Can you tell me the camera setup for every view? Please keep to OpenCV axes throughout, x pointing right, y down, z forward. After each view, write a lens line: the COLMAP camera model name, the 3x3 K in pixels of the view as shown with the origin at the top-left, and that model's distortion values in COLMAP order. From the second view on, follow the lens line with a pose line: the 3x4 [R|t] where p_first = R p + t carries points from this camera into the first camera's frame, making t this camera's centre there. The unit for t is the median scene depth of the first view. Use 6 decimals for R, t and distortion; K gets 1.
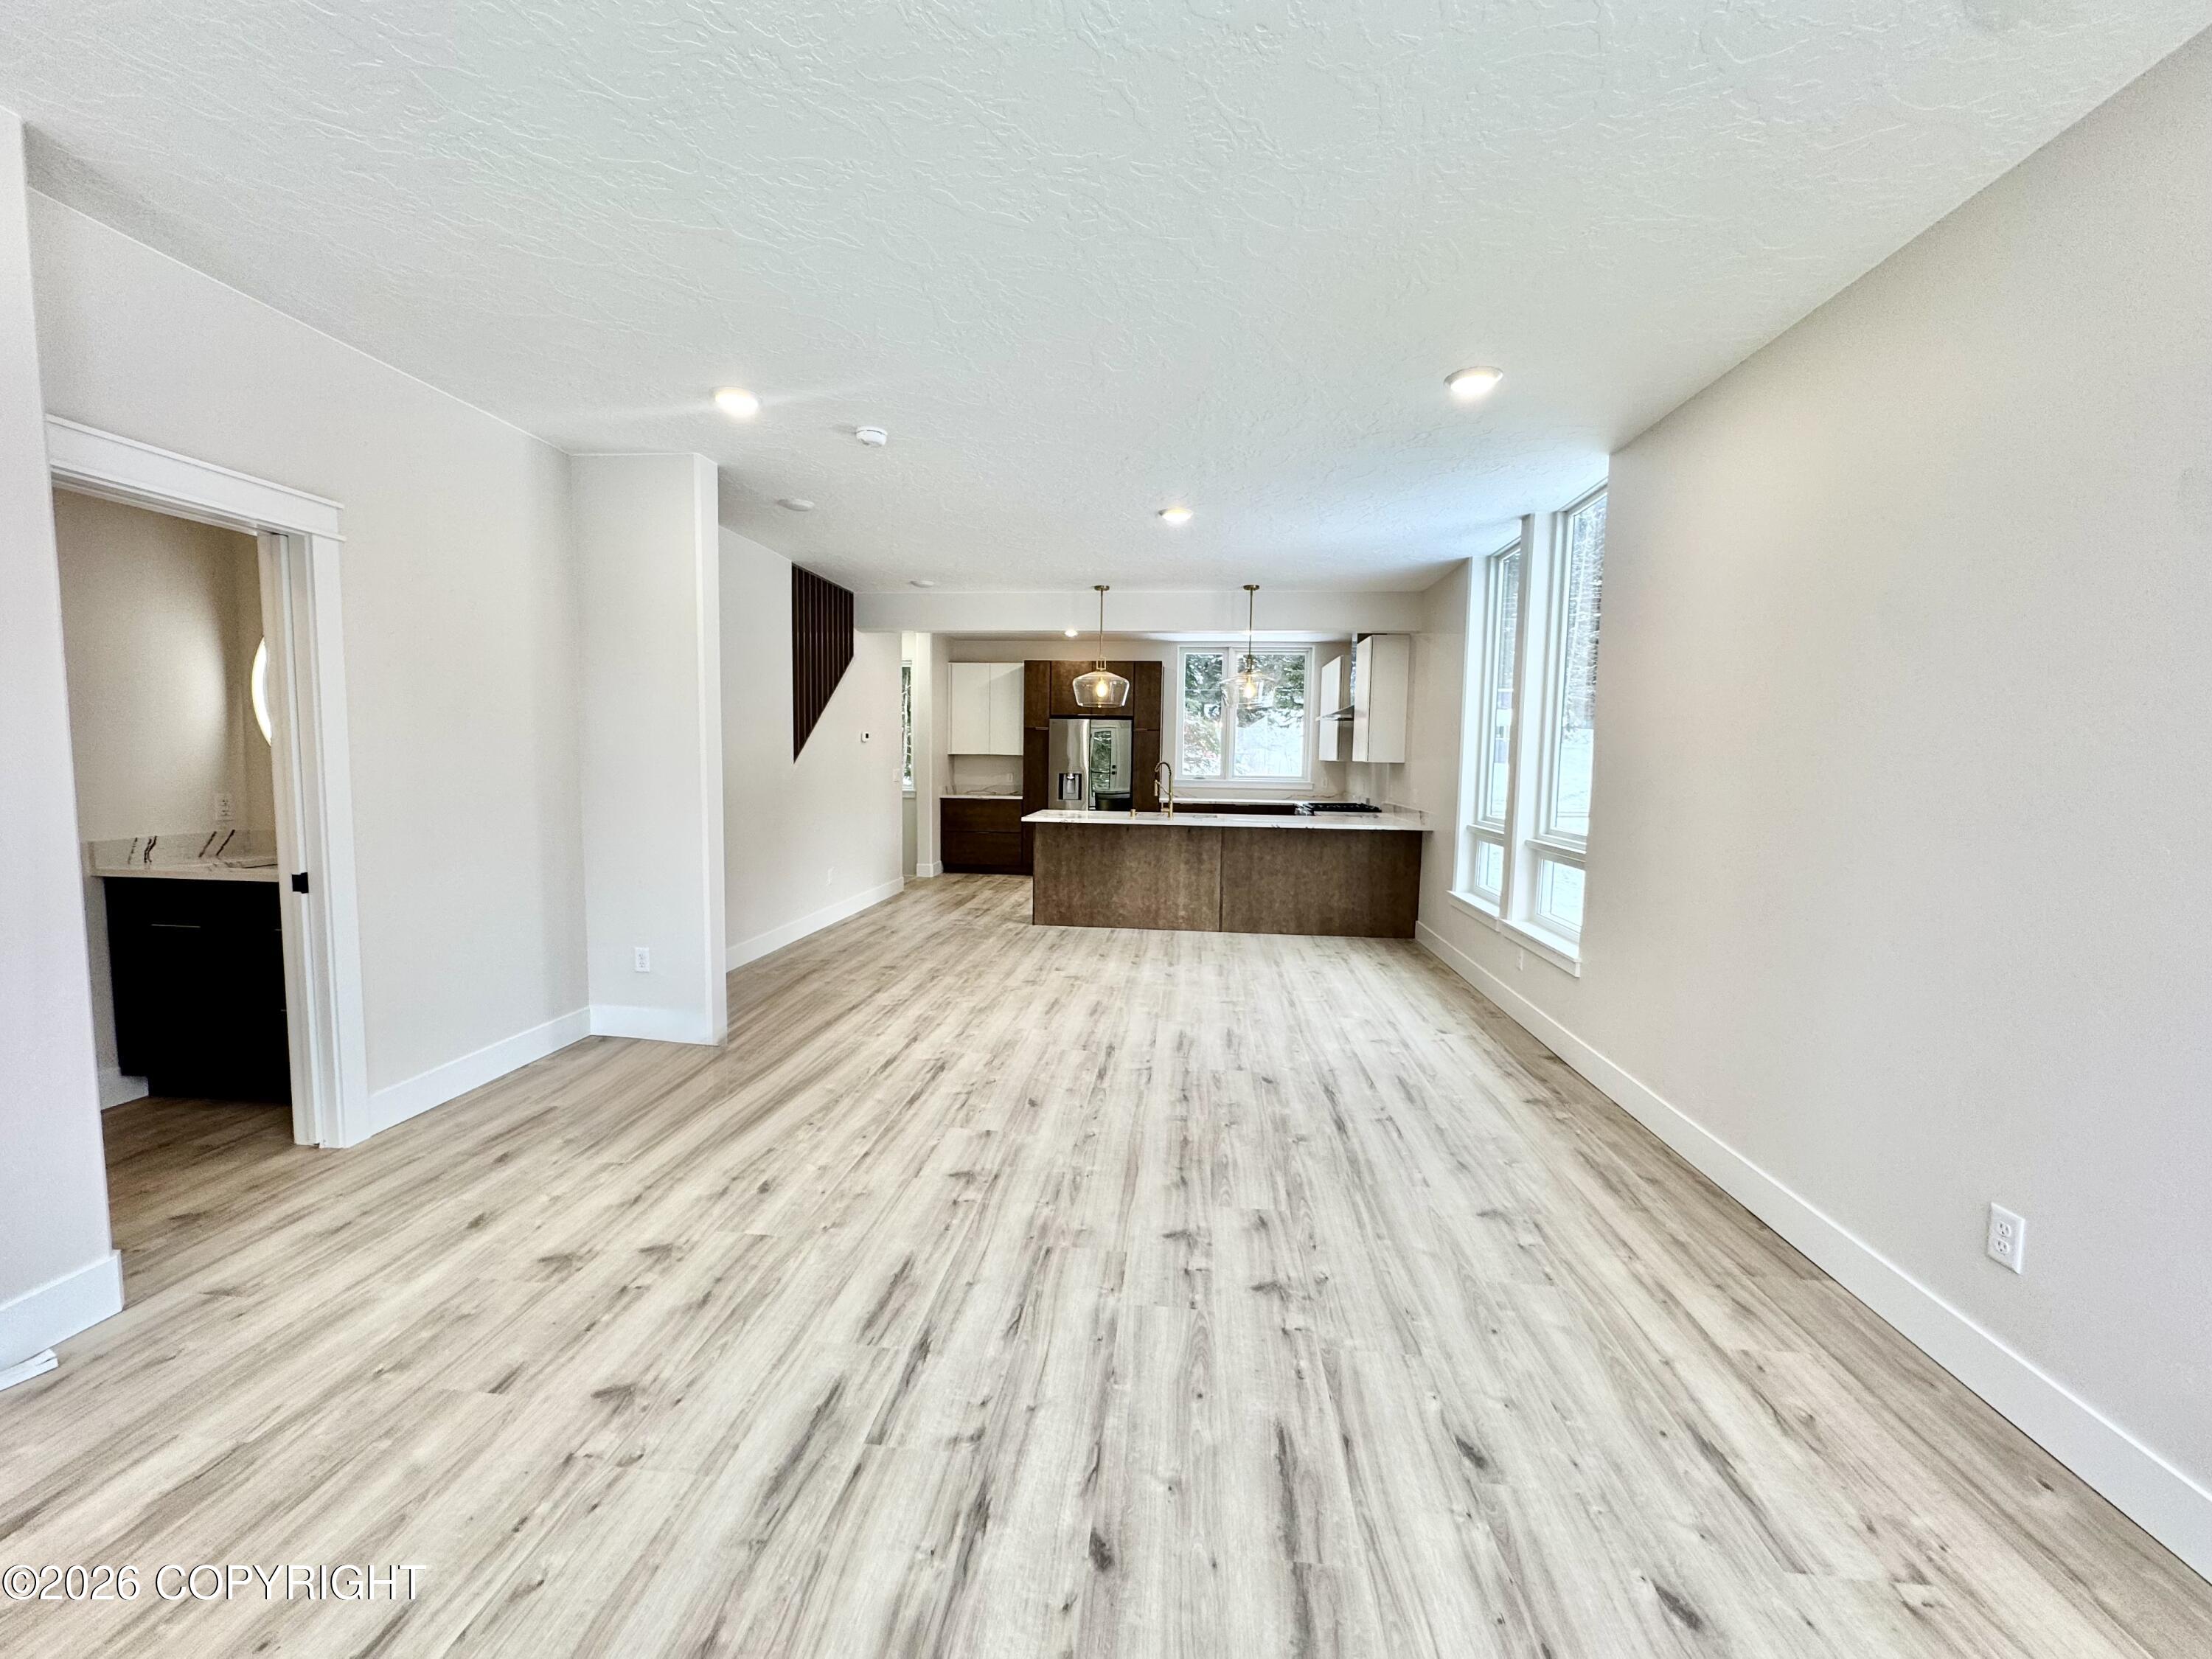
lens RADIAL K [[886.8, 0, 1104.6], [0, 886.8, 831.7], [0, 0, 1]] dist [-0.000208, -0.000098]
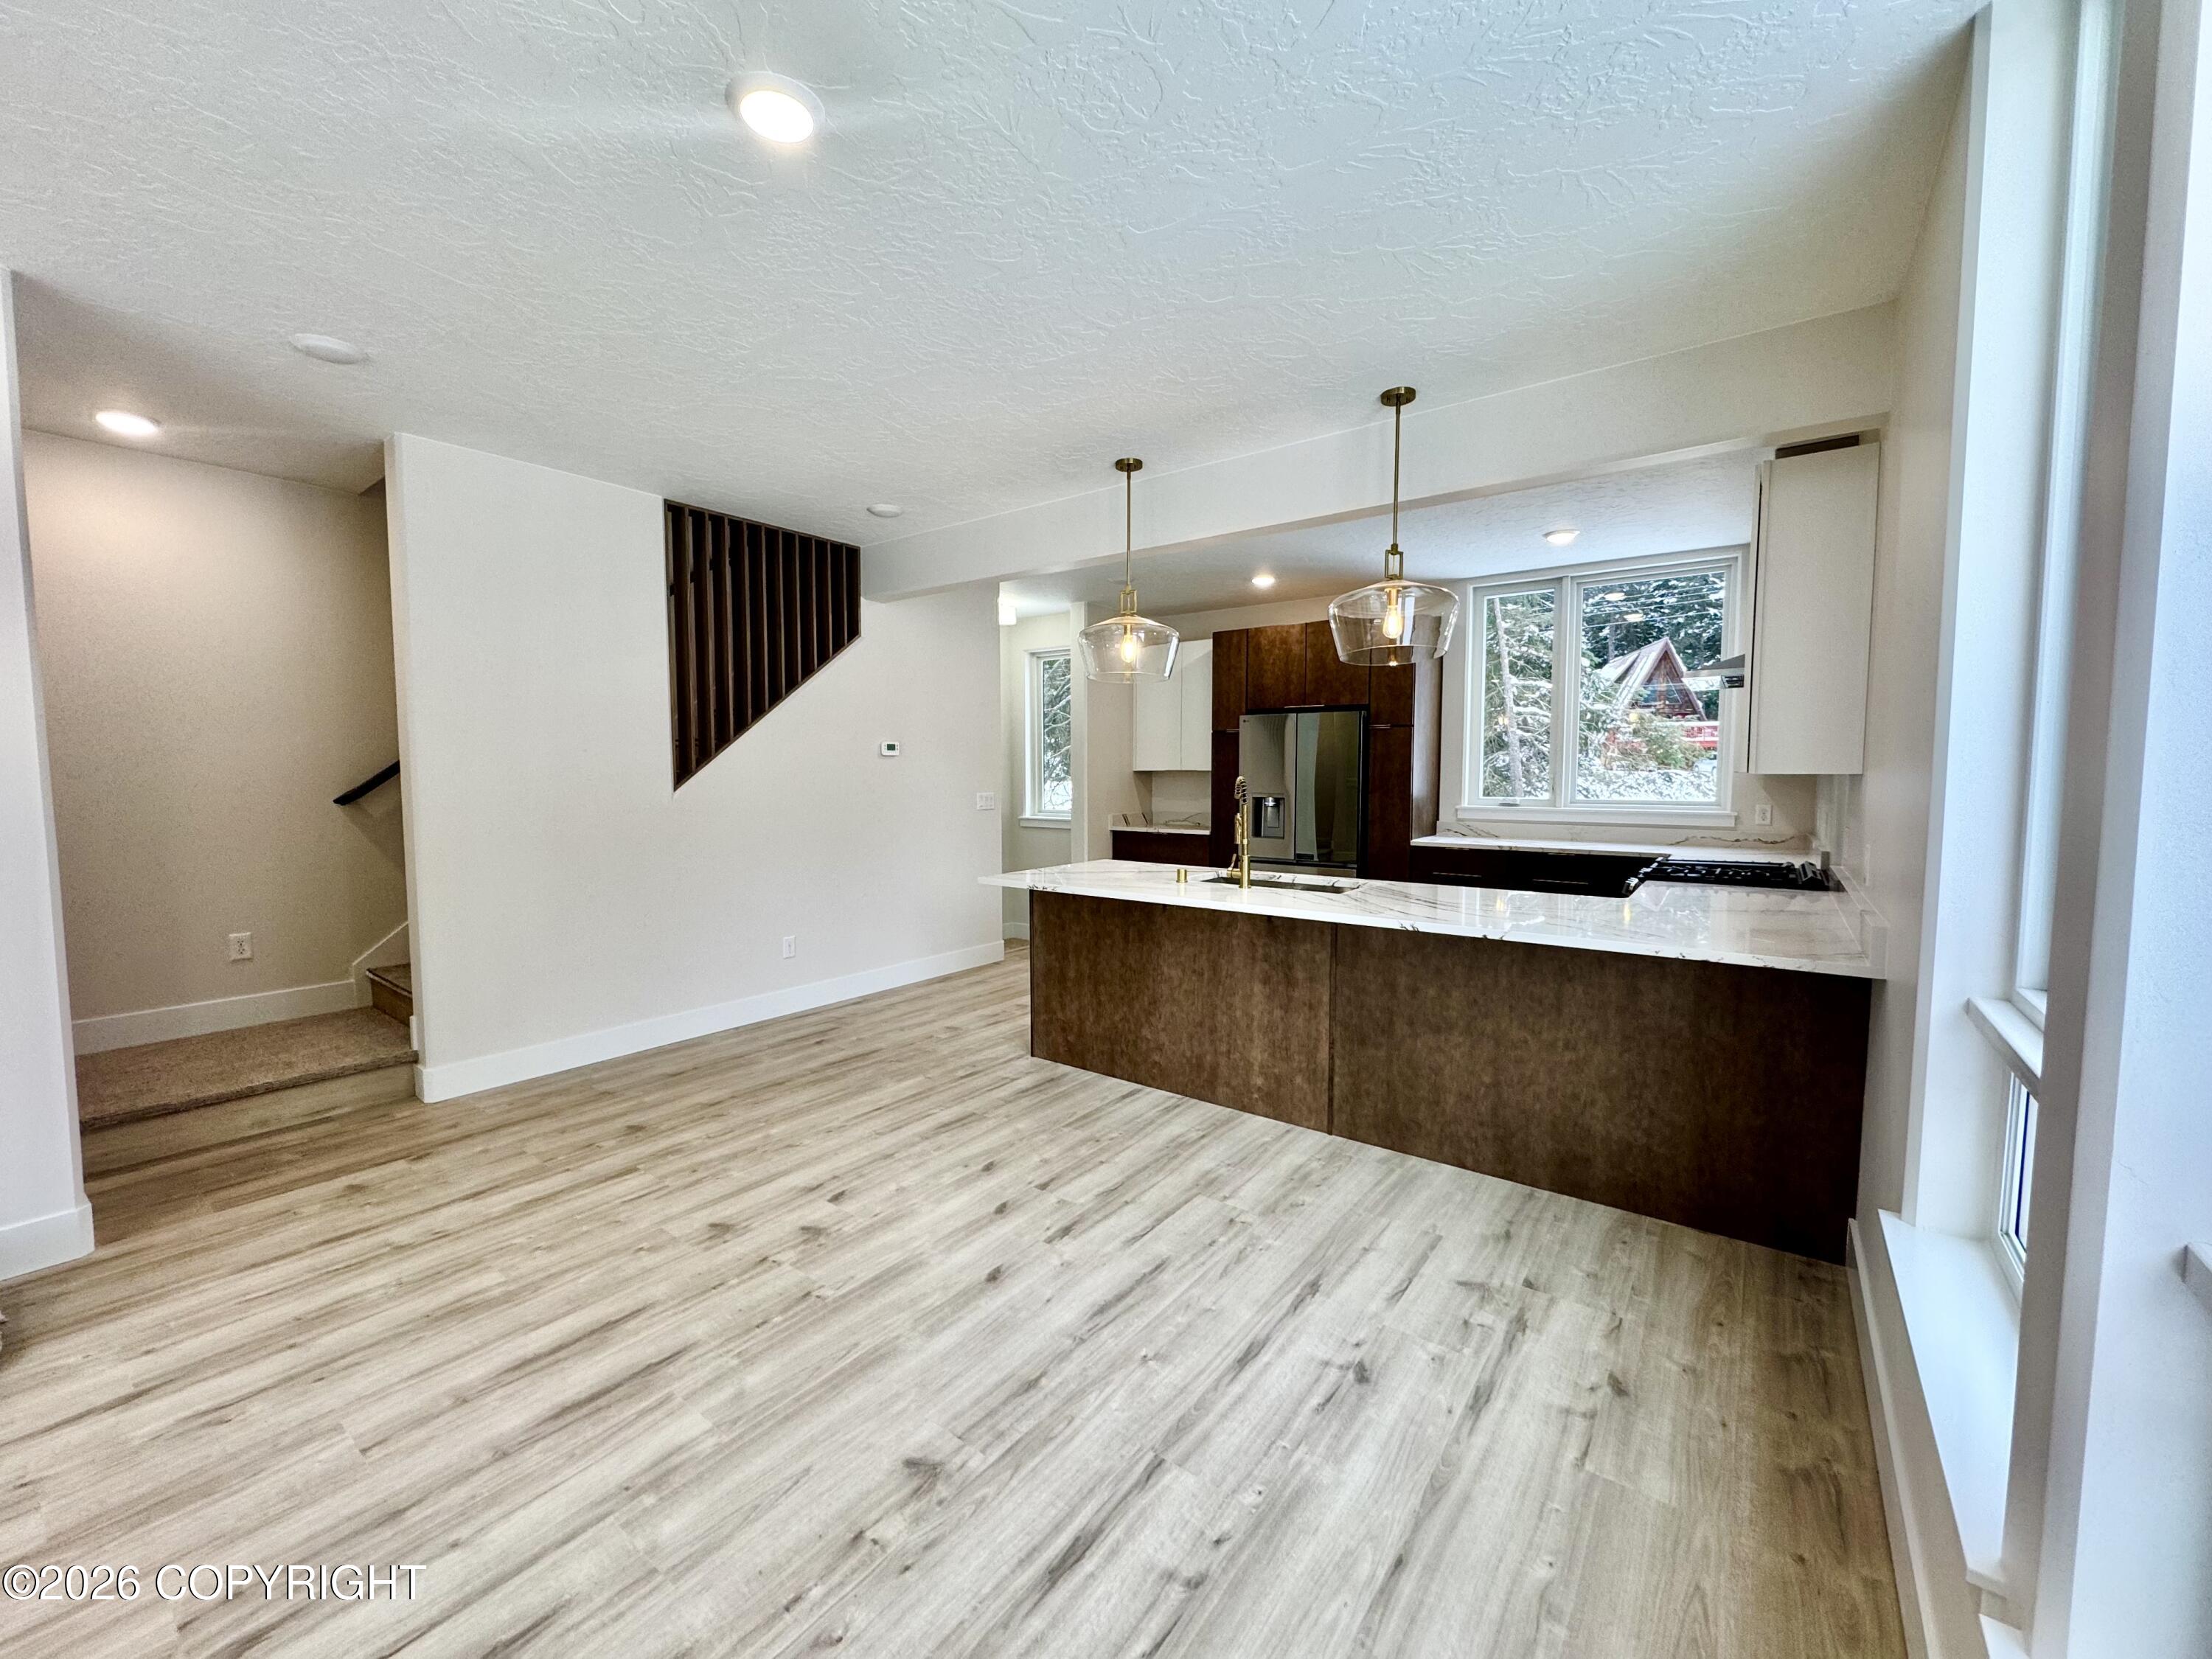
lens RADIAL K [[886.8, 0, 1107.2], [0, 886.8, 829.9], [0, 0, 1]] dist [-0.000208, -0.000098]
pose [[0.859816, 0.020821, -0.510179, 0.268095], [-0.032571, 0.999370, -0.014107, -0.040339], [0.509564, 0.028746, 0.859953, 0.522289]]
